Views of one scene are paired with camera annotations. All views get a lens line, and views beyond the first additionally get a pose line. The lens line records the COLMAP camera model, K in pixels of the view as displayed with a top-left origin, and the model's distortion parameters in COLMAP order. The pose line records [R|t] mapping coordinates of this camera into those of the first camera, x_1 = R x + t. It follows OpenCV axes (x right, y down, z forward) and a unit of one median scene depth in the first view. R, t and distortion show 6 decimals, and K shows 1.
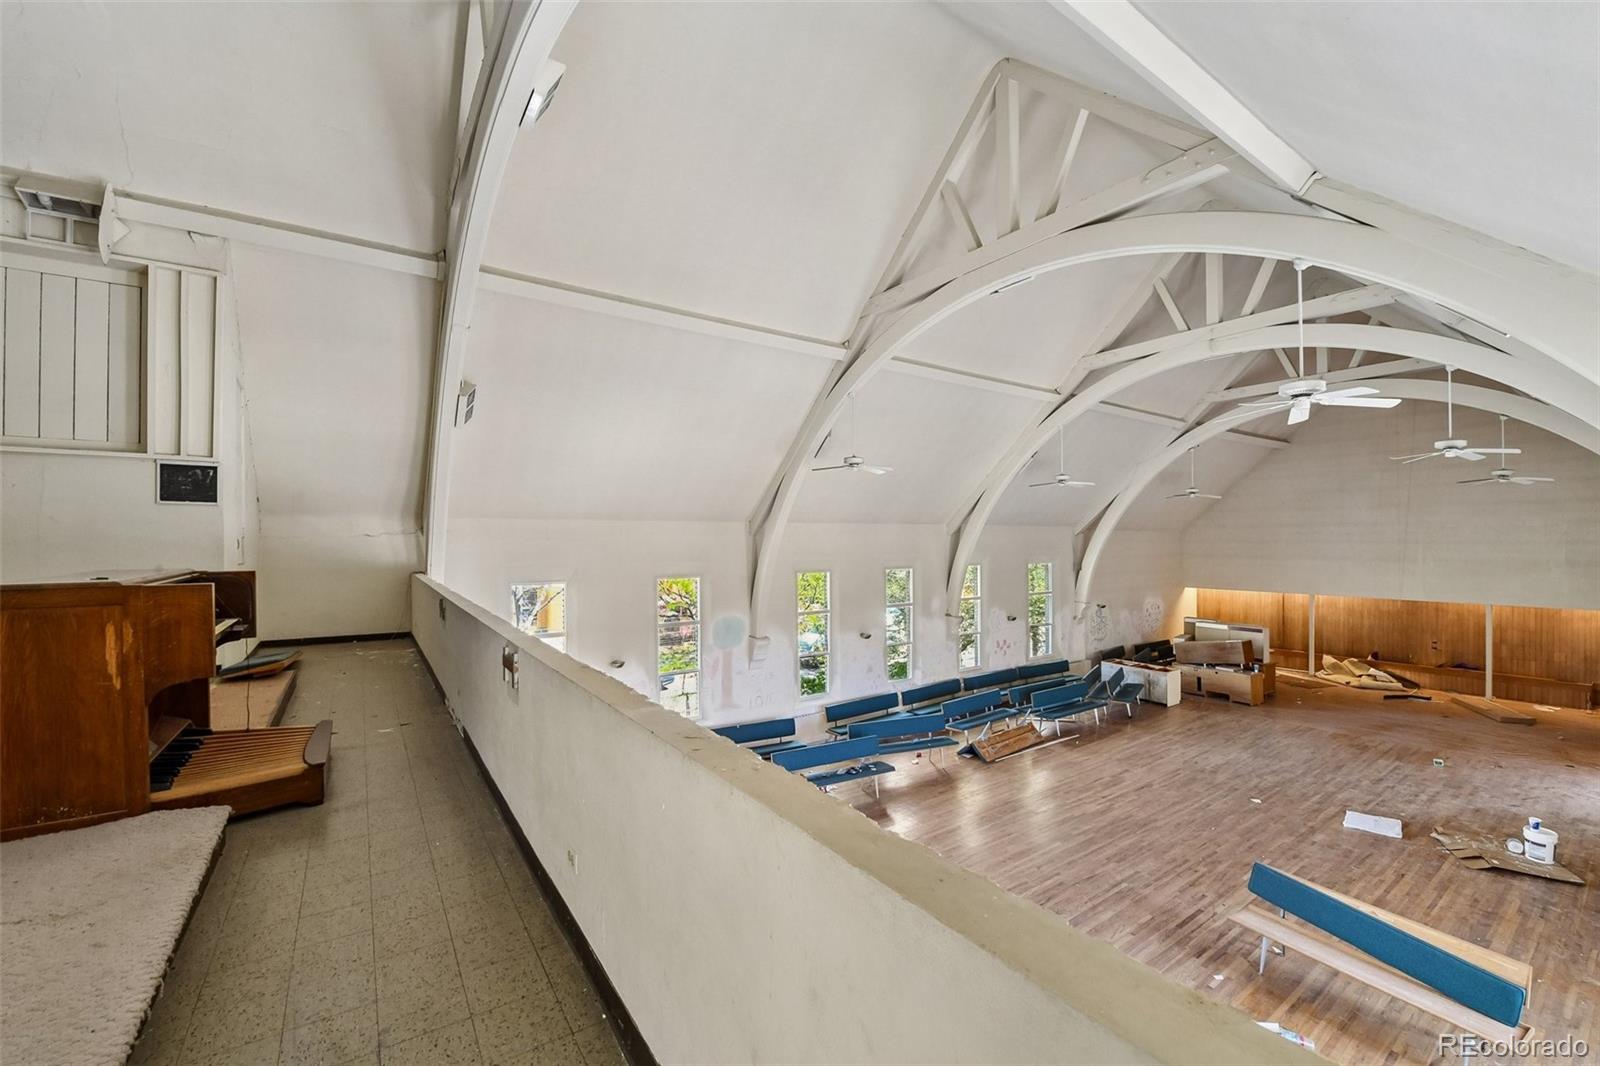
lens RADIAL K [[643.9, 0, 807.3], [0, 643.9, 534.8], [0, 0, 1]] dist [-0.017927, -0.001103]
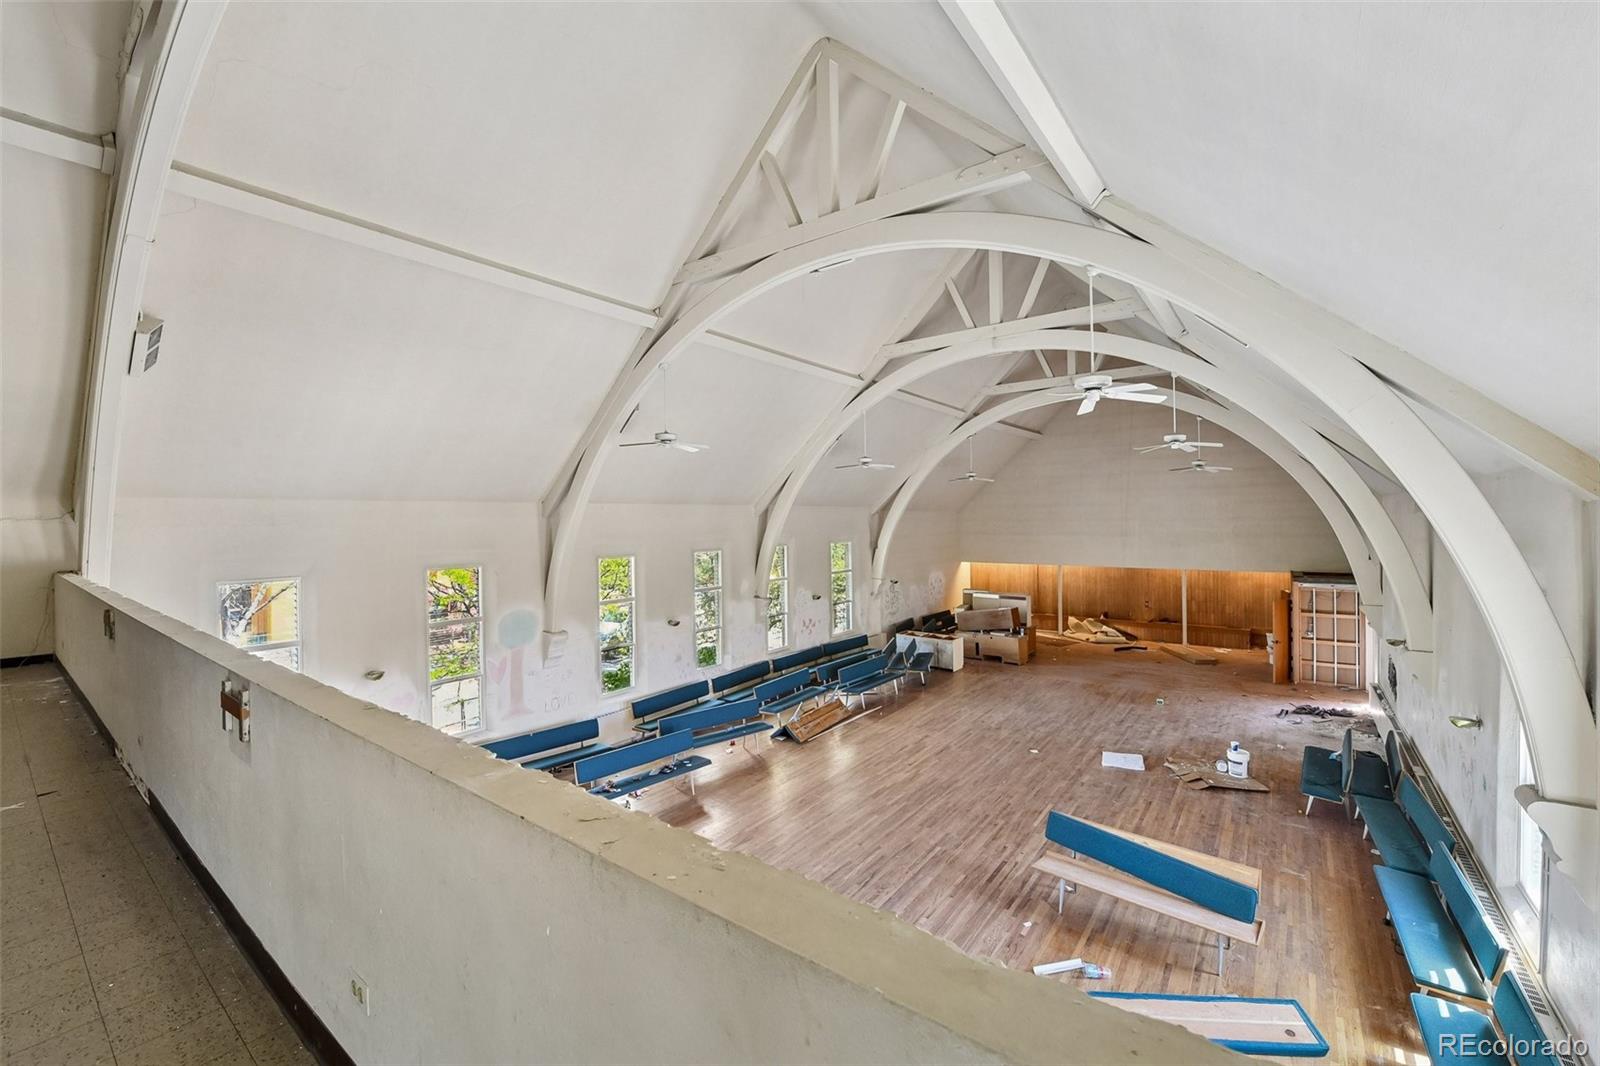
lens RADIAL K [[646.7, 0, 809.0], [0, 646.7, 514.2], [0, 0, 1]] dist [-0.009184, -0.006679]
pose [[0.948855, -0.005458, 0.315664, -0.020644], [0.006372, 0.999978, -0.001863, -0.000317], [-0.315647, 0.003779, 0.948869, 0.033728]]
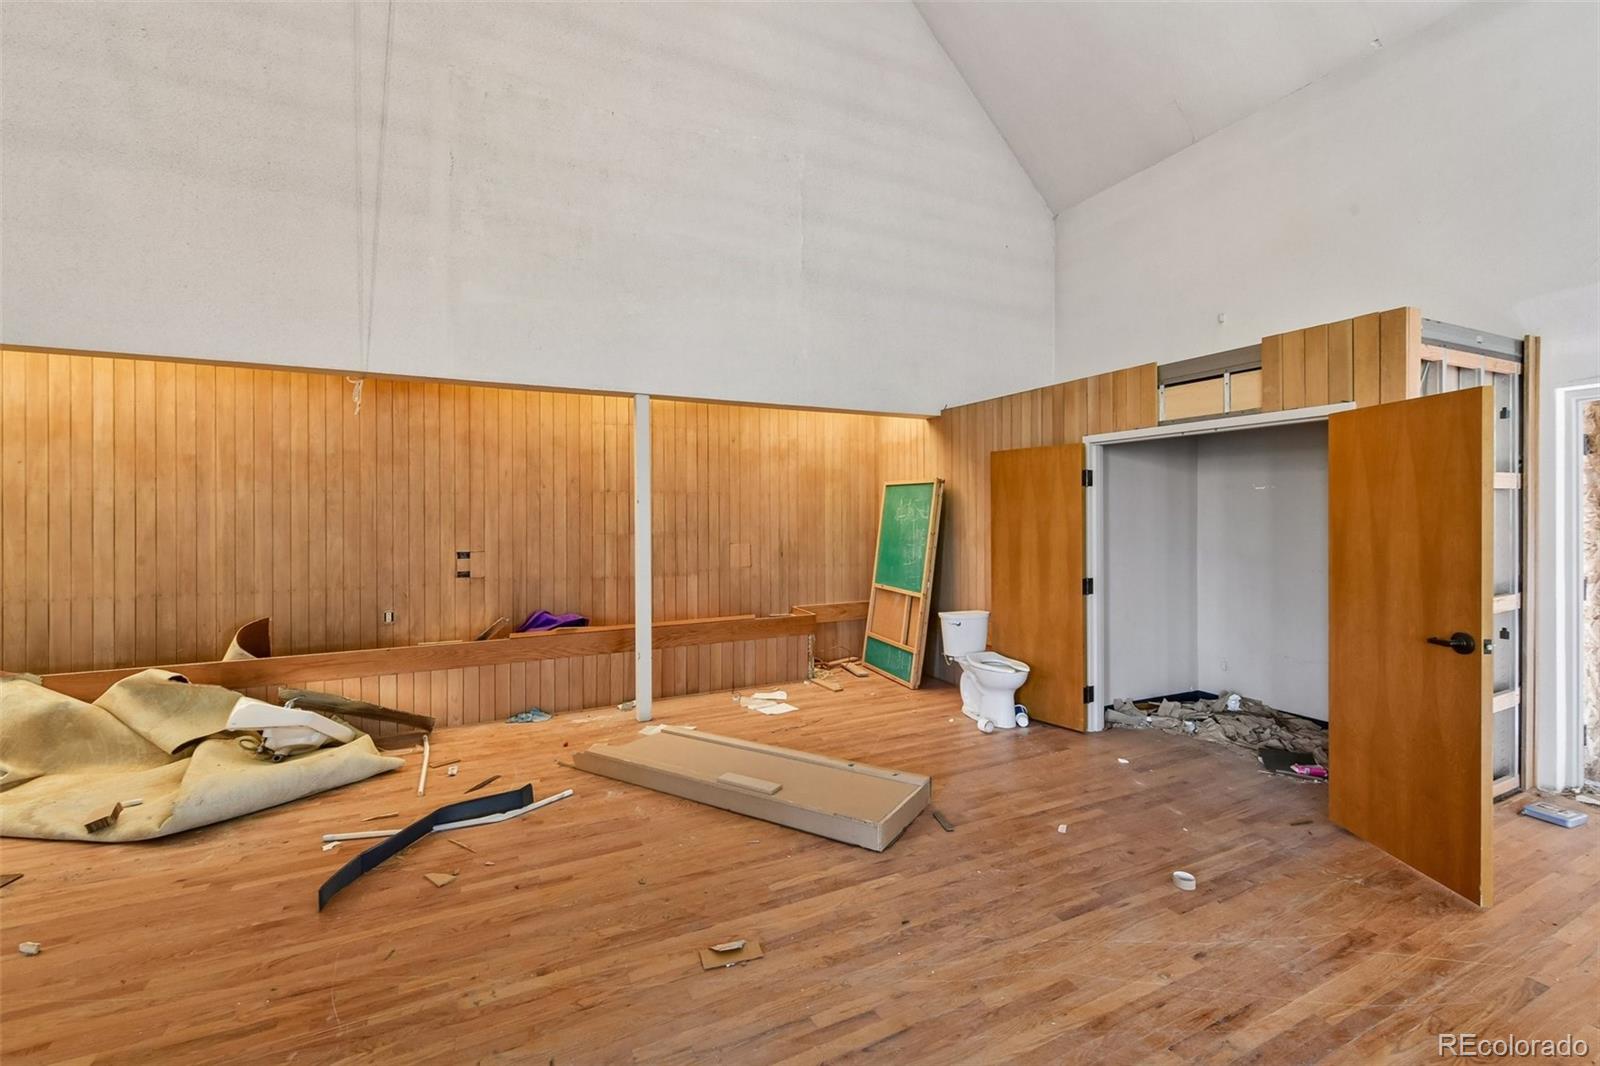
lens RADIAL K [[653.8, 0, 792.5], [0, 653.8, 527.7], [0, 0, 1]] dist [0.001124, -0.000322]
pose [[0.150743, -0.001237, 0.988572, 0.930767], [0.005682, 0.999984, 0.000385, 0.204564], [-0.988557, 0.005559, 0.150747, 1.040019]]
